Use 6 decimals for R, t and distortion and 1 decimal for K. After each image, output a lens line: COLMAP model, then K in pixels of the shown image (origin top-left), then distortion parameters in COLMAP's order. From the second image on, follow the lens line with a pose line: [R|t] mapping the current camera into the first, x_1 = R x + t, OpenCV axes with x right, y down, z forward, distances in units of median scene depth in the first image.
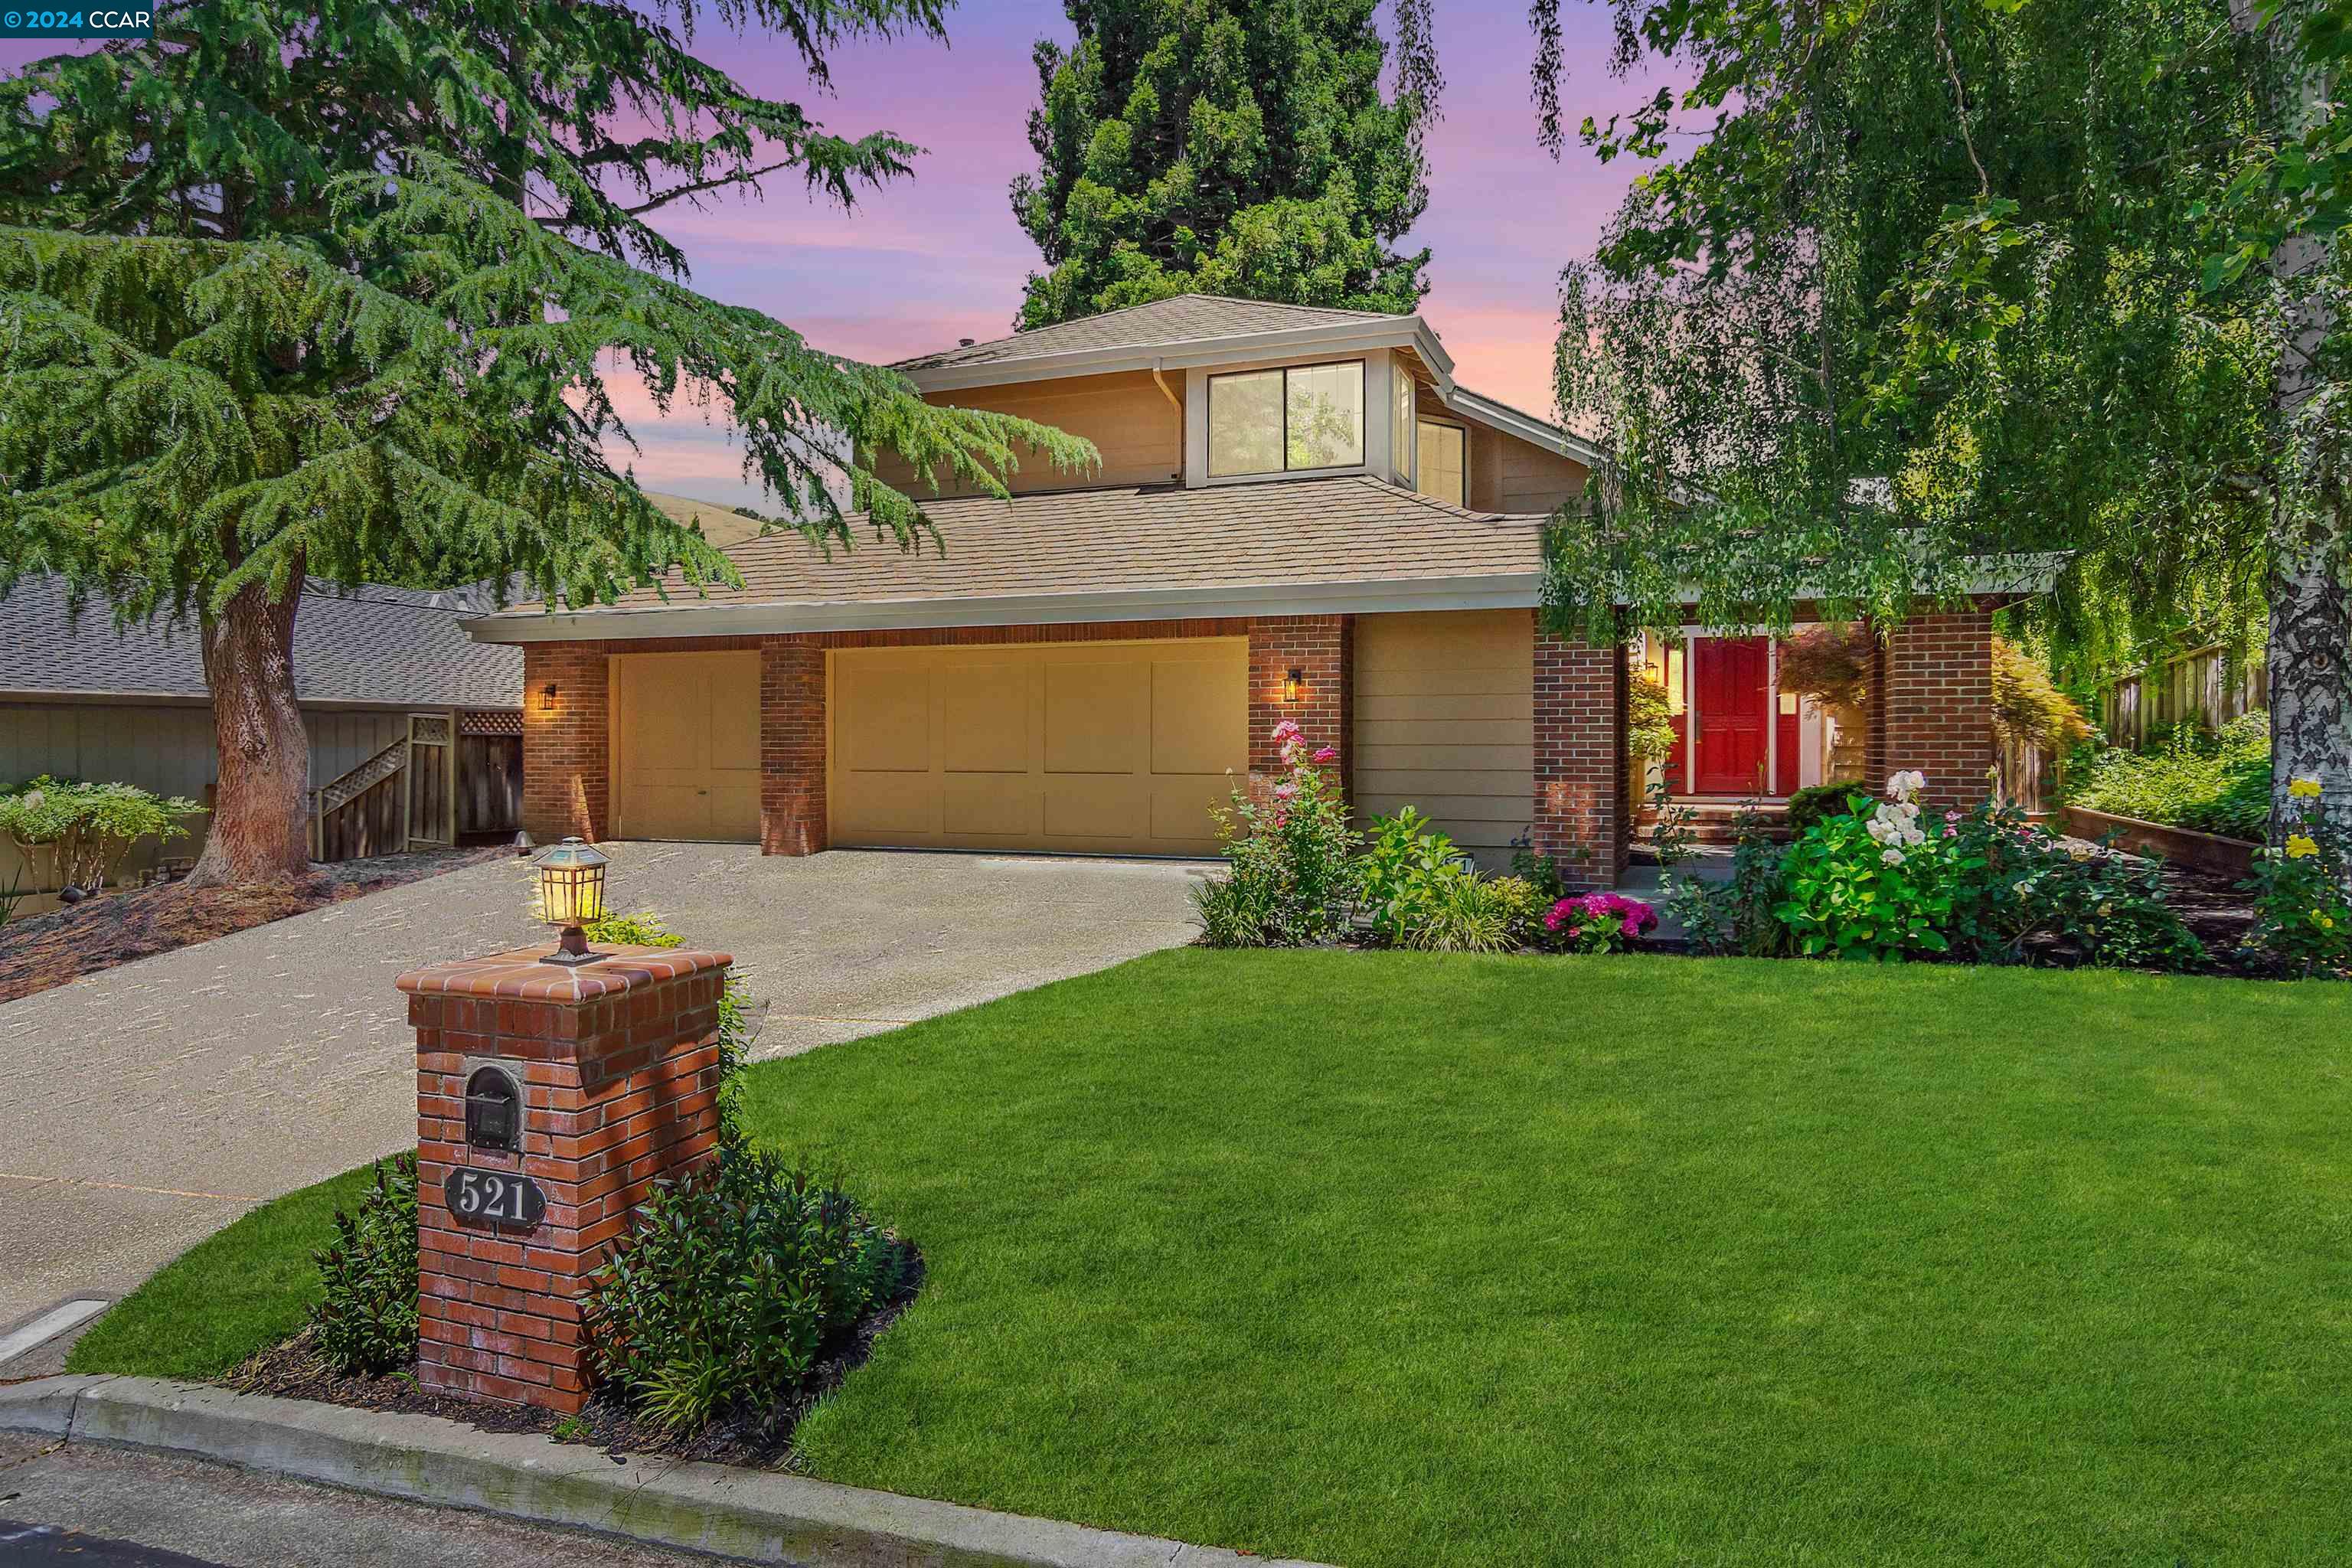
lens RADIAL K [[1253.4, 0, 1170.7], [0, 1253.4, 733.6], [0, 0, 1]] dist [-0.005425, 0.018502]
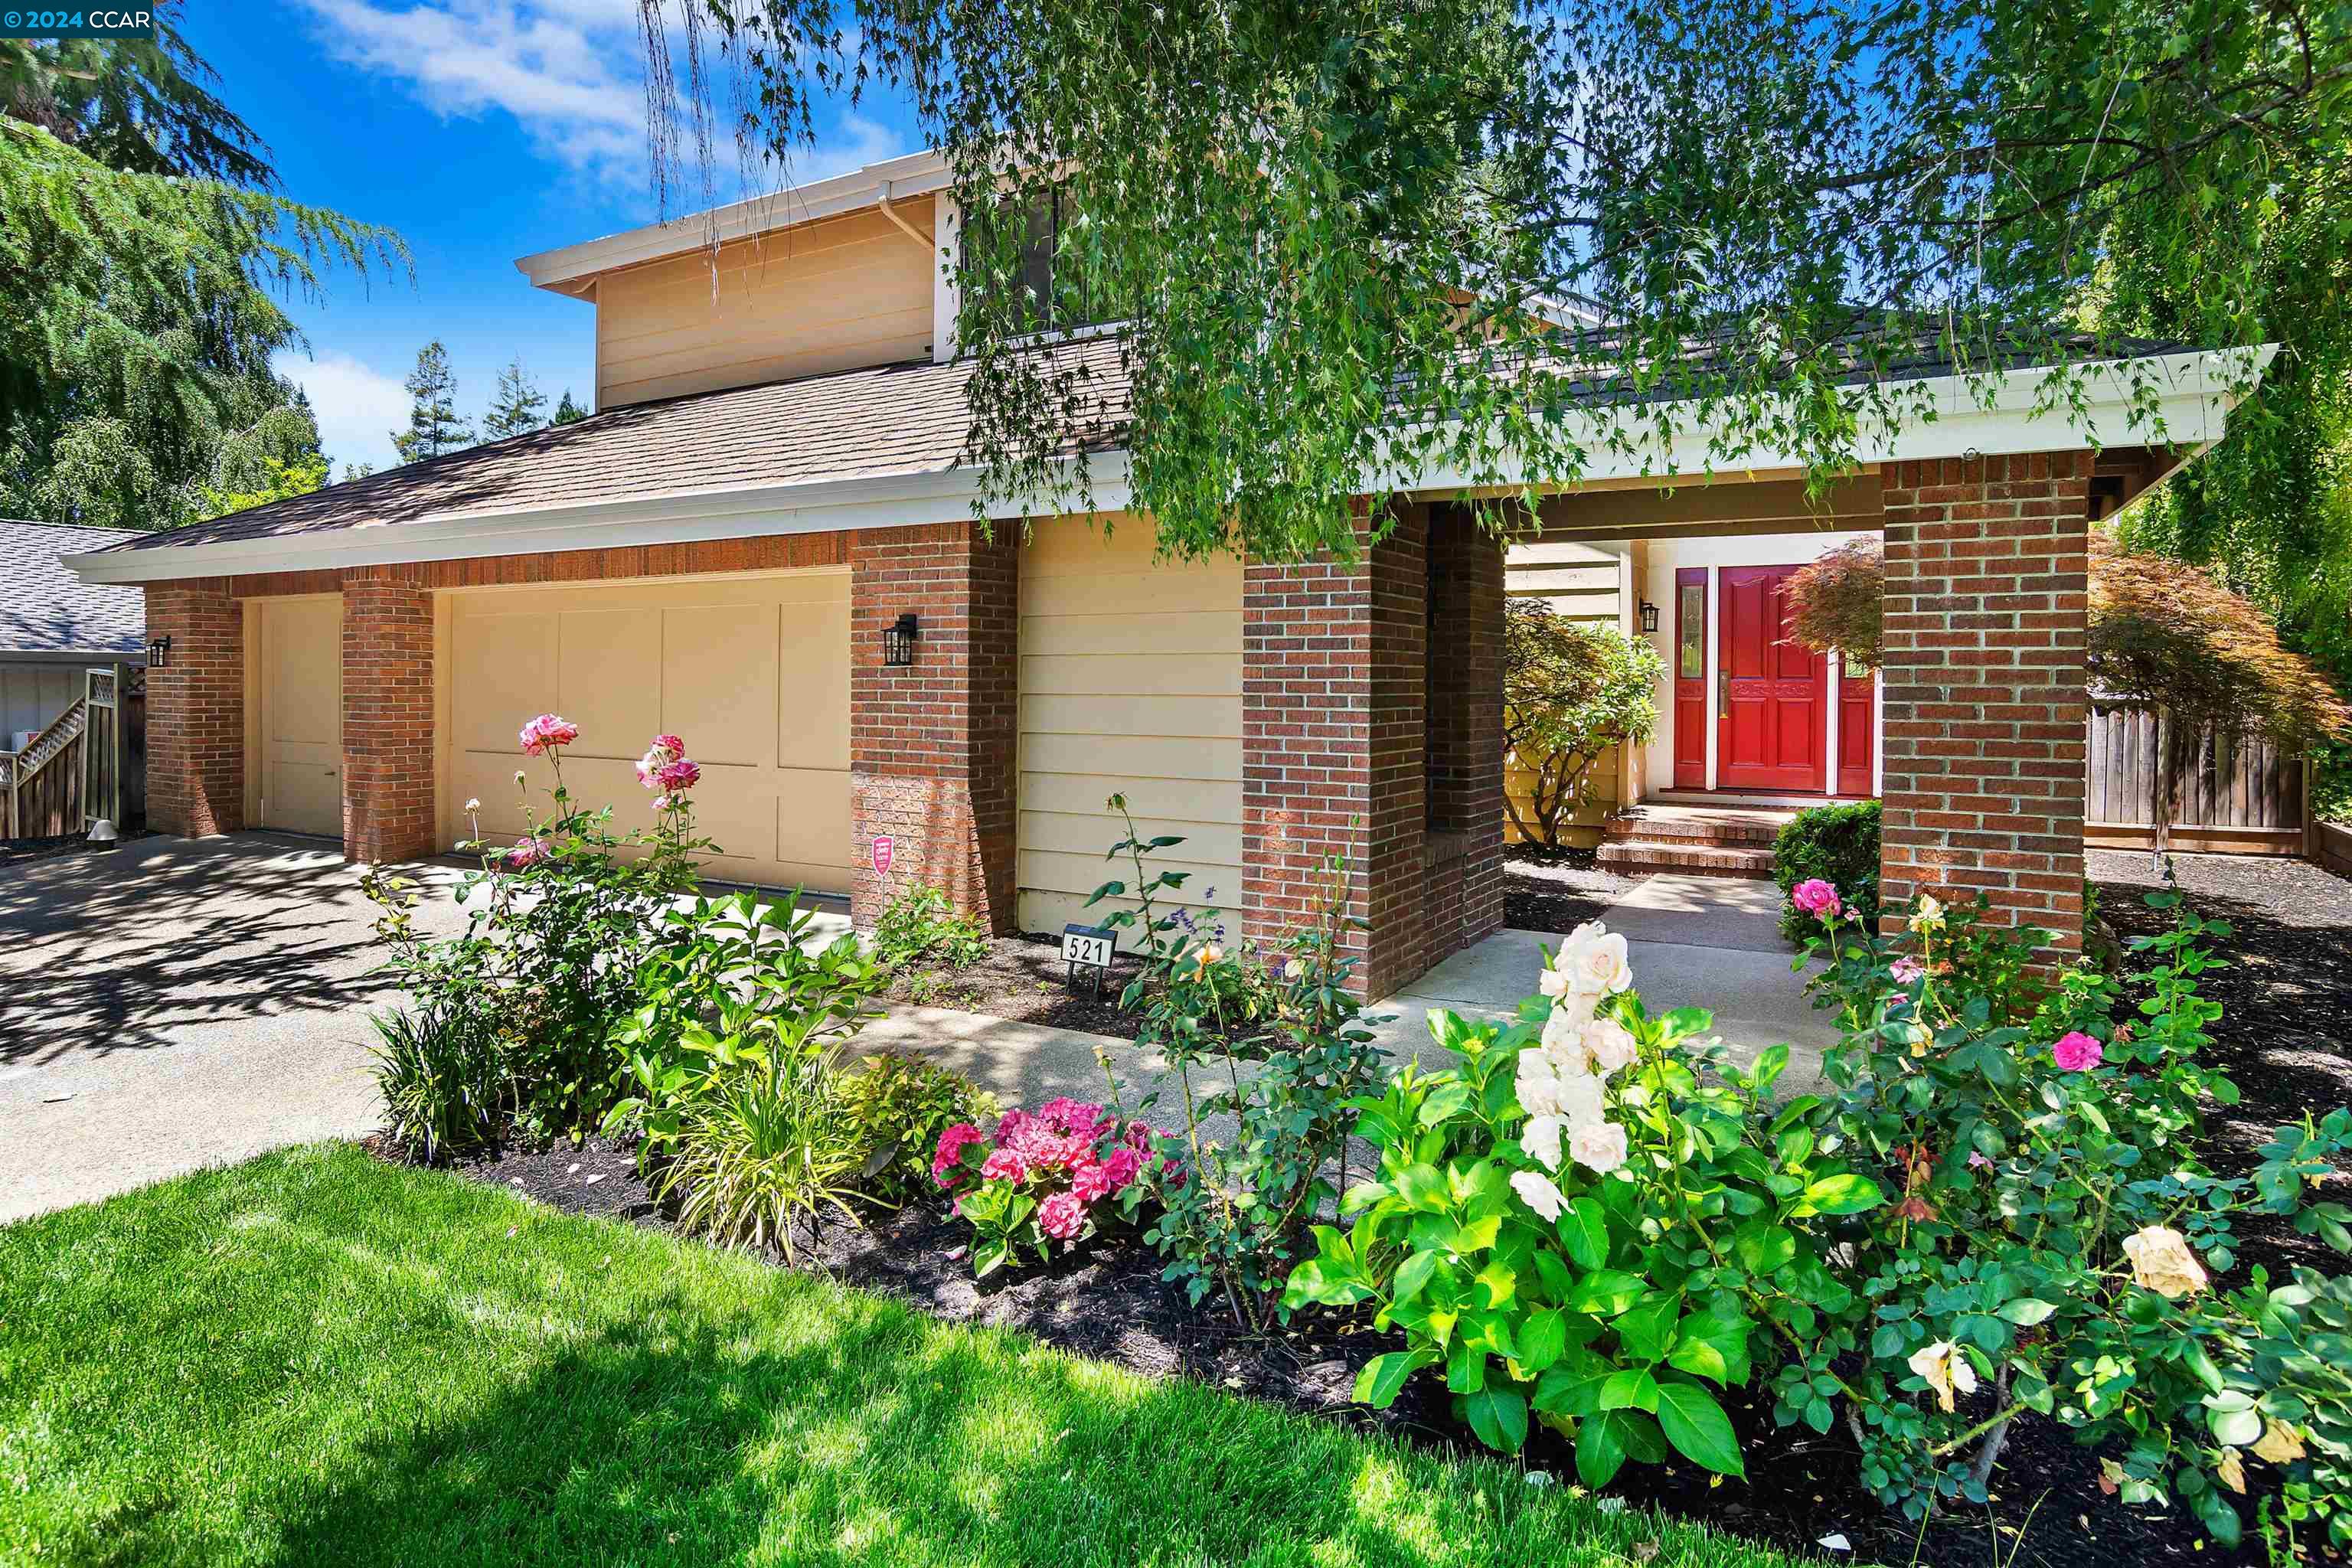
lens RADIAL K [[1199.6, 0, 1182.6], [0, 1199.6, 677.0], [0, 0, 1]] dist [-0.000263, 0.000322]
pose [[0.986554, 0.006506, -0.163307, 0.345738], [-0.006186, 0.999978, 0.002471, -0.022485], [0.163319, -0.001428, 0.986572, 0.437477]]
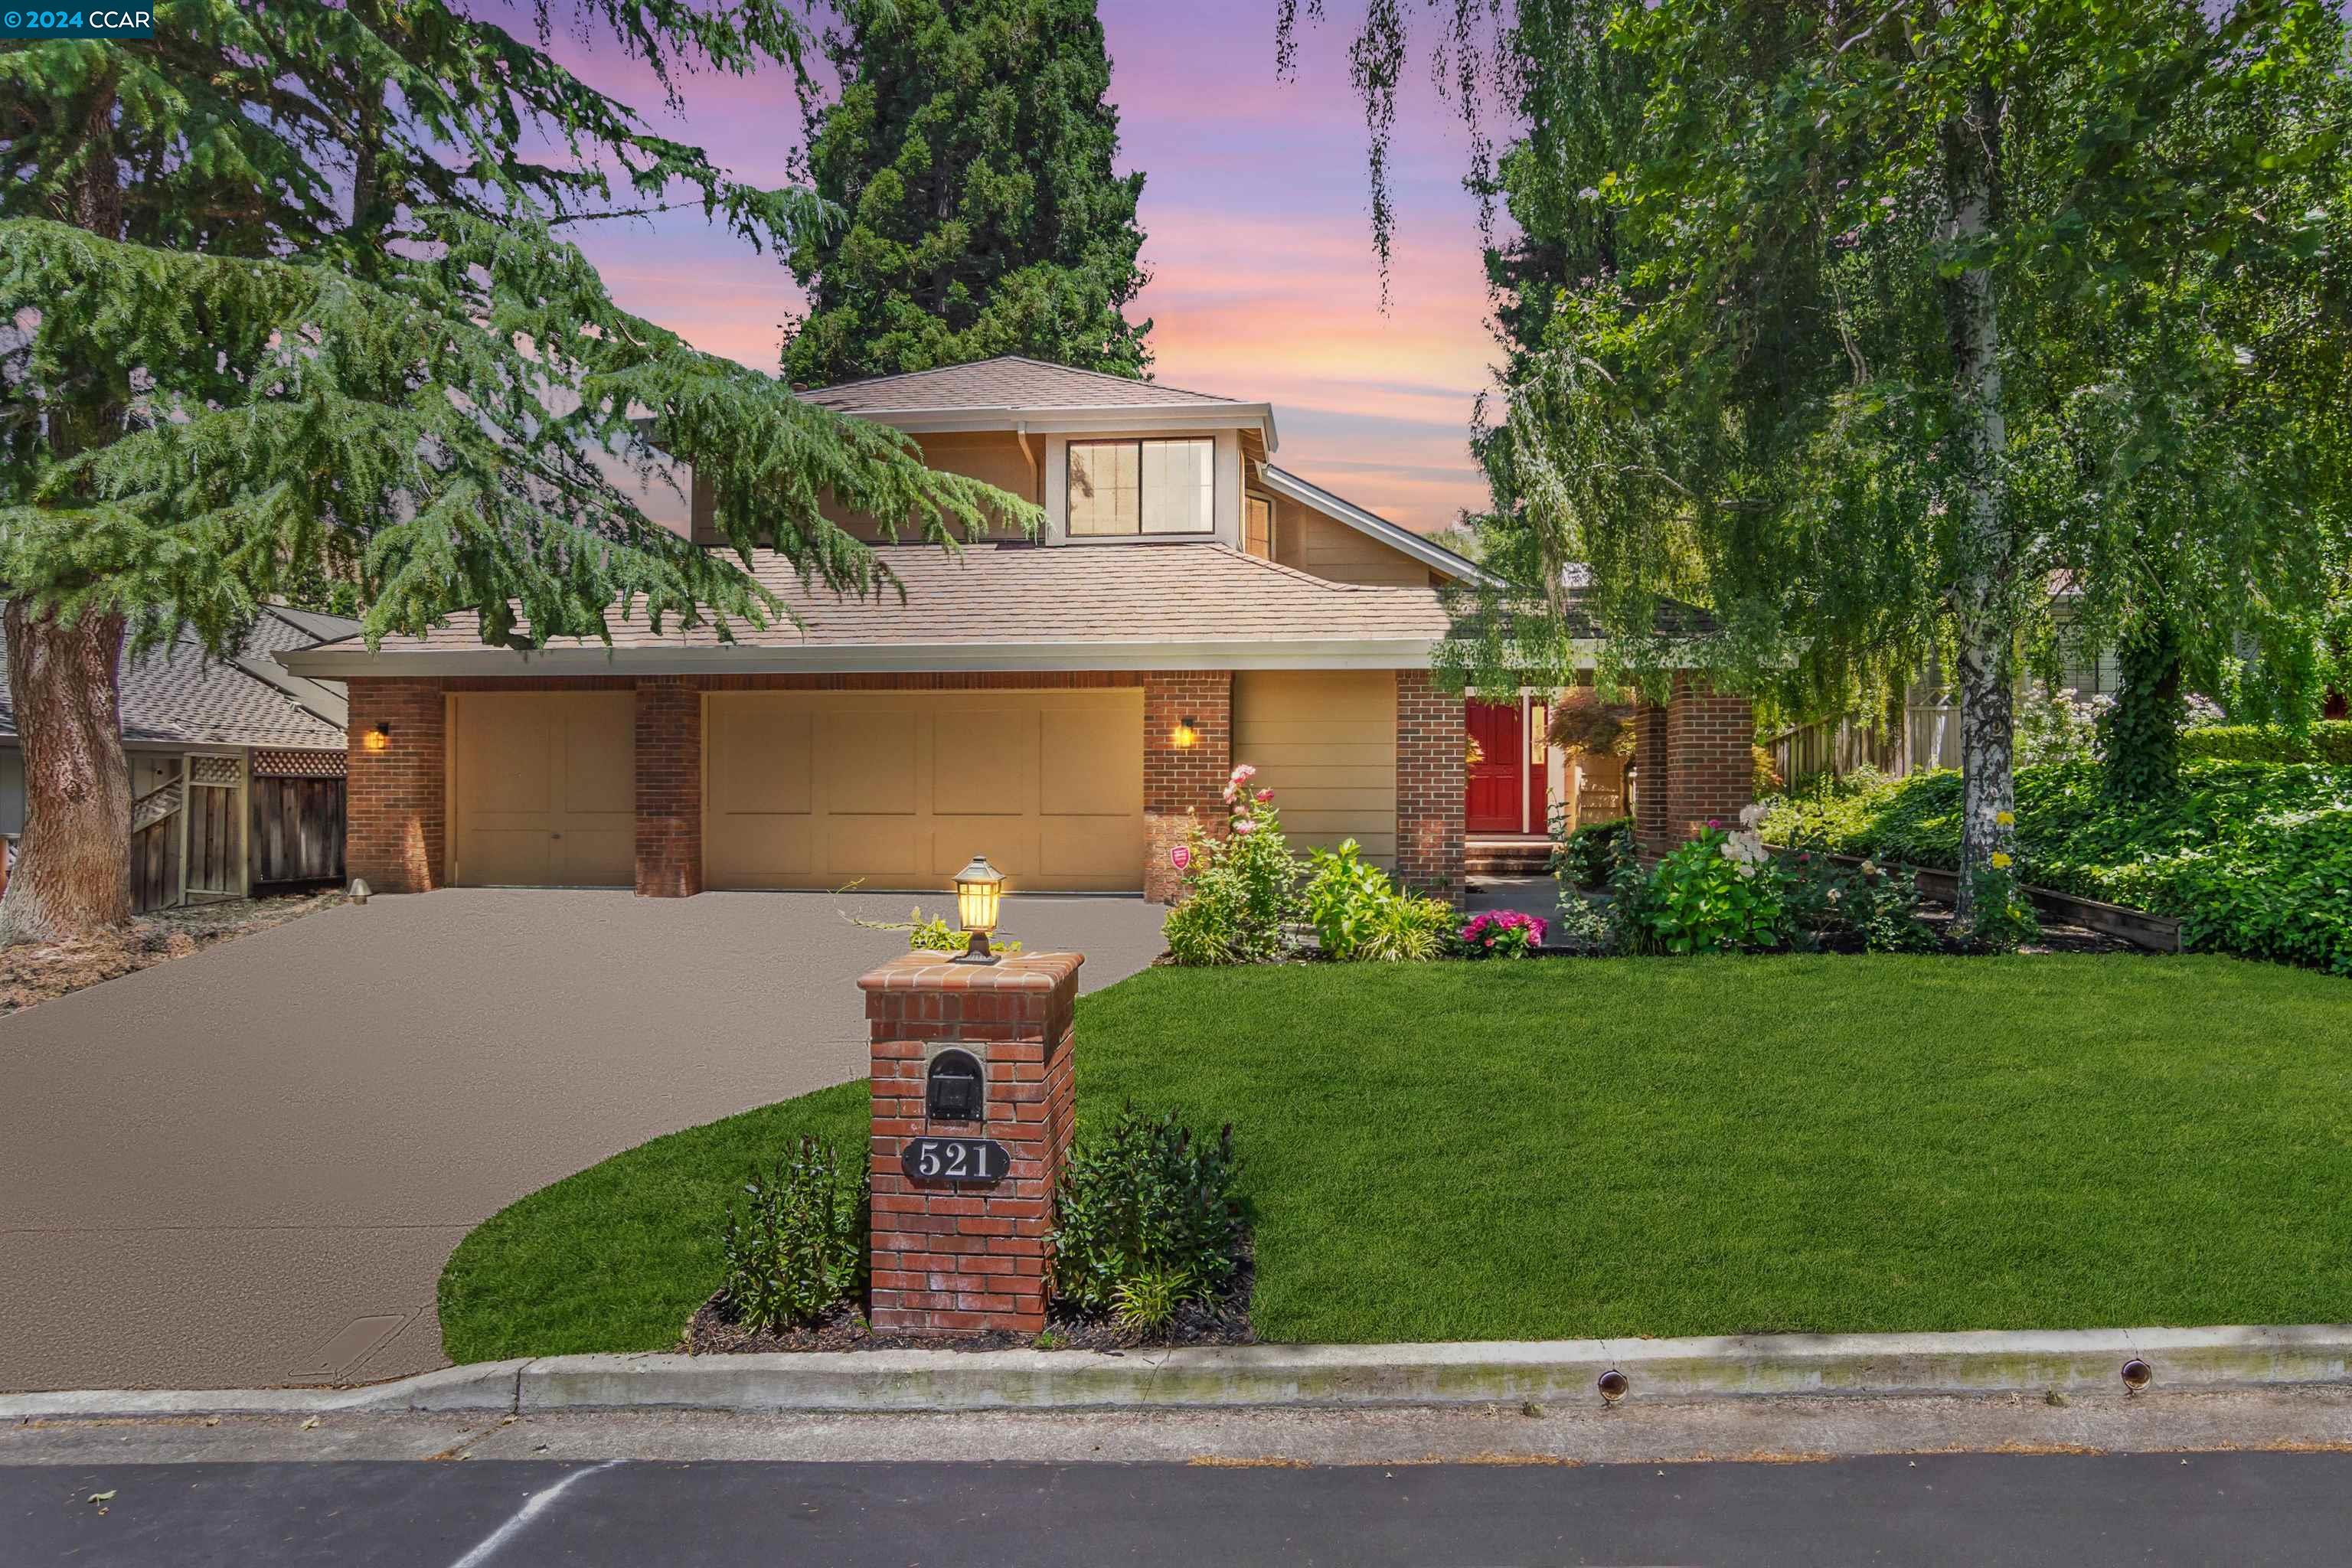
lens RADIAL K [[1236.1, 0, 1176.0], [0, 1236.1, 784.0], [0, 0, 1]] dist [-0.002978, -0.000622]
pose [[0.968383, 0.003087, 0.249451, -0.187703], [-0.003580, 0.999992, 0.001523, 0.004042], [-0.249444, -0.002368, 0.968386, -0.052043]]
